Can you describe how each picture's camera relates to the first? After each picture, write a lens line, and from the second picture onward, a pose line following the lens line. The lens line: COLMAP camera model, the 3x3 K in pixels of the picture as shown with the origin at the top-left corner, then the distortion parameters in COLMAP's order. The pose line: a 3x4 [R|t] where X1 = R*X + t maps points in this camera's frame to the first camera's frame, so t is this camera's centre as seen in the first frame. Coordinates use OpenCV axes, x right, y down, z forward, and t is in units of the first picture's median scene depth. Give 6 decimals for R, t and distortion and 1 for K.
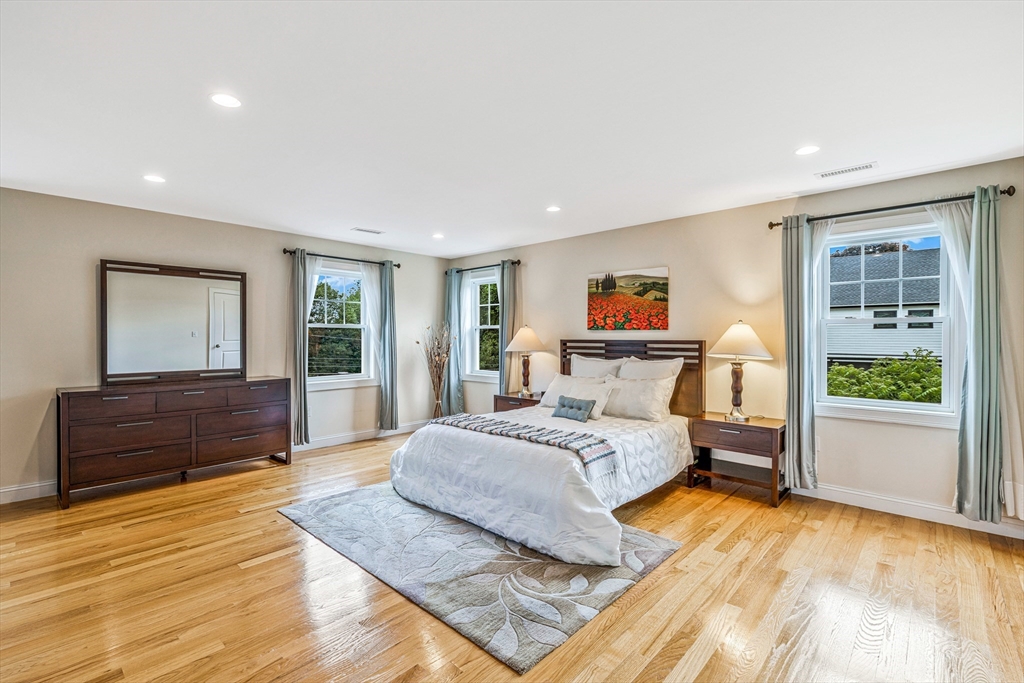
lens RADIAL K [[470.6, 0, 505.6], [0, 470.6, 336.8], [0, 0, 1]] dist [-0.005790, -0.000588]
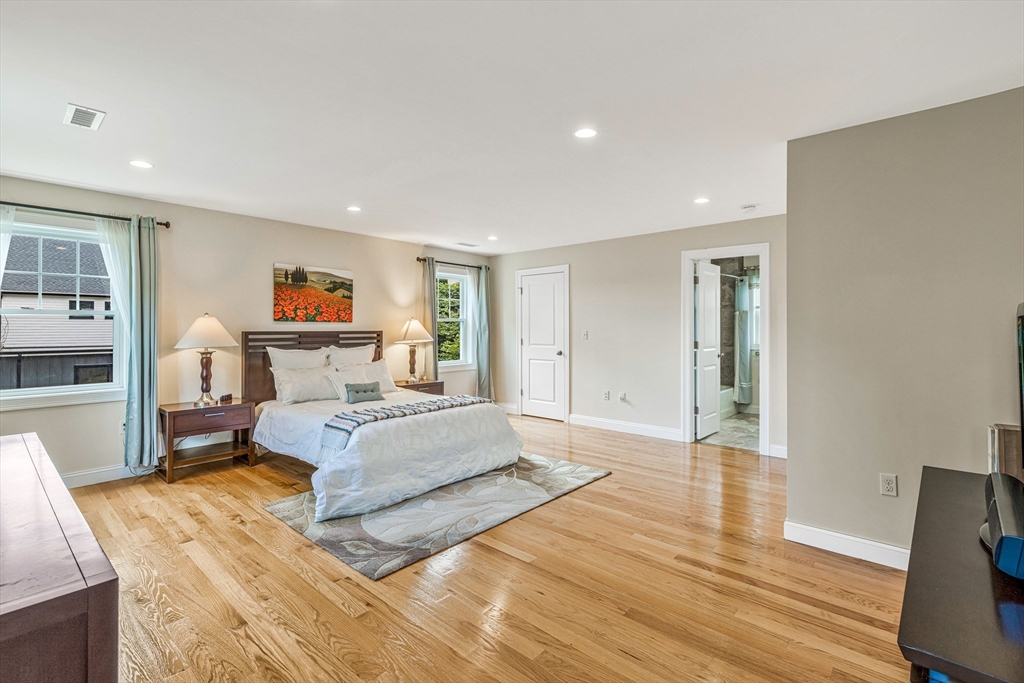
lens RADIAL K [[470.6, 0, 516.6], [0, 470.6, 327.5], [0, 0, 1]] dist [-0.005790, -0.000588]
pose [[-0.034544, -0.001190, 0.999402, -0.847722], [0.001115, 0.999999, 0.001229, -0.002365], [-0.999403, 0.001157, -0.034542, 0.580377]]
